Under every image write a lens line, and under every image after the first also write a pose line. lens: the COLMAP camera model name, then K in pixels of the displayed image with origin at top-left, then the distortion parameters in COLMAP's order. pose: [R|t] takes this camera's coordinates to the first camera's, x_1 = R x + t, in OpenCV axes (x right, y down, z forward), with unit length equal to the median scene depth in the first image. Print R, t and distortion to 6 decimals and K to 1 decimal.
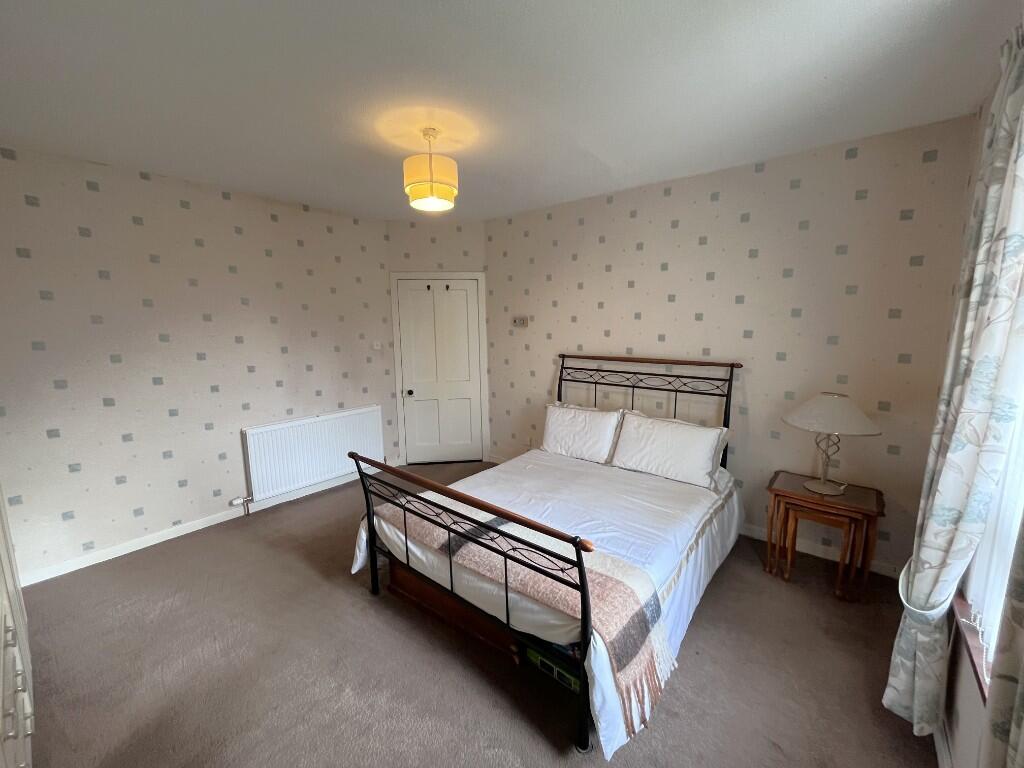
lens RADIAL K [[415.9, 0, 509.5], [0, 415.9, 384.2], [0, 0, 1]] dist [-0.004767, -0.000100]
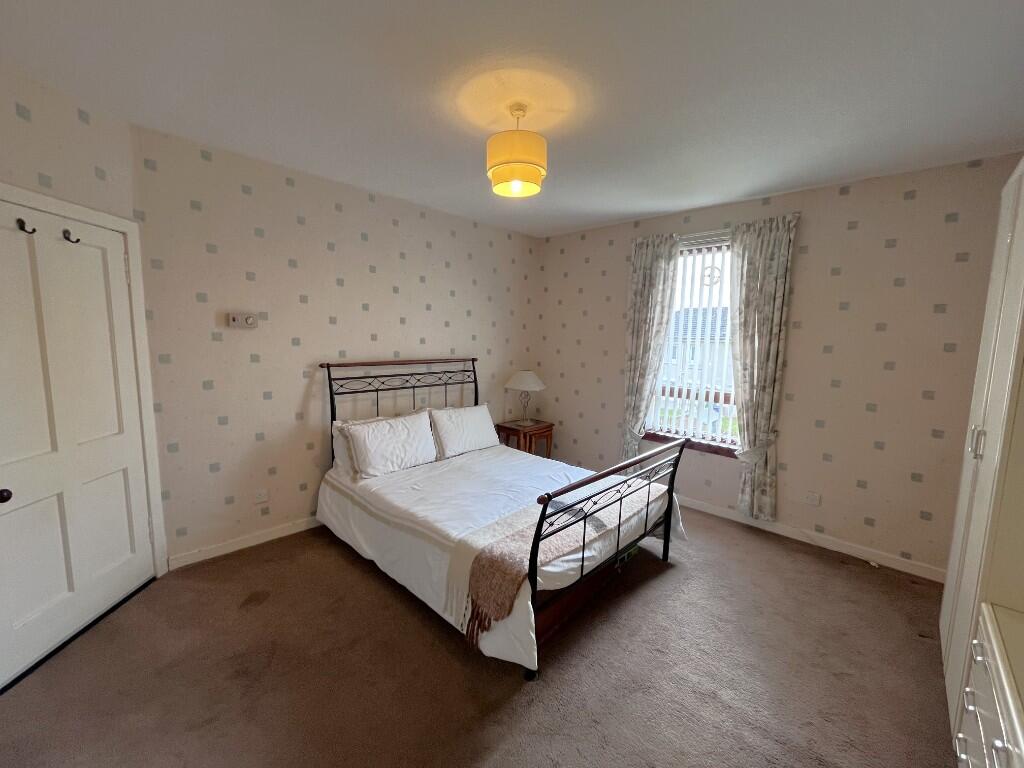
lens RADIAL K [[415.9, 0, 512.1], [0, 415.9, 385.6], [0, 0, 1]] dist [-0.004767, -0.000100]
pose [[0.060860, -0.117890, 0.991160, -0.731330], [0.123974, 0.986204, 0.109688, -0.081820], [-0.990417, 0.116202, 0.074636, 0.654321]]
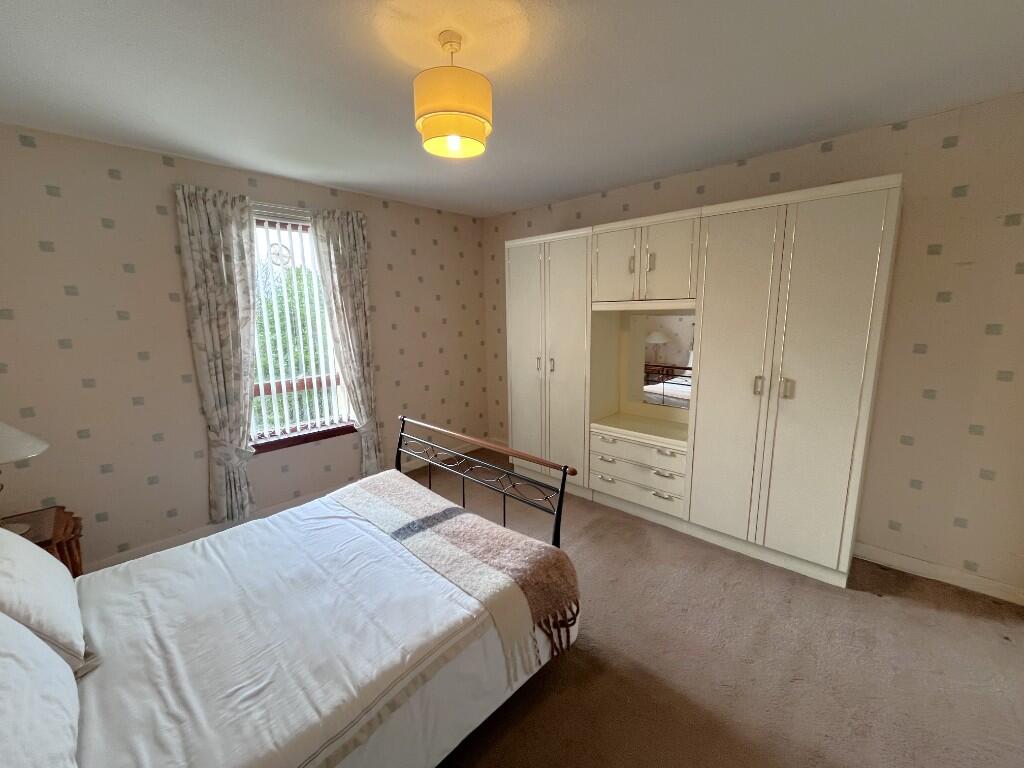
lens RADIAL K [[415.9, 0, 510.7], [0, 415.9, 382.4], [0, 0, 1]] dist [-0.004767, -0.000100]
pose [[-0.998262, 0.013402, 0.057383, -0.205922], [0.030563, 0.950331, 0.309737, -0.178203], [-0.050382, 0.310953, -0.949089, 1.173284]]
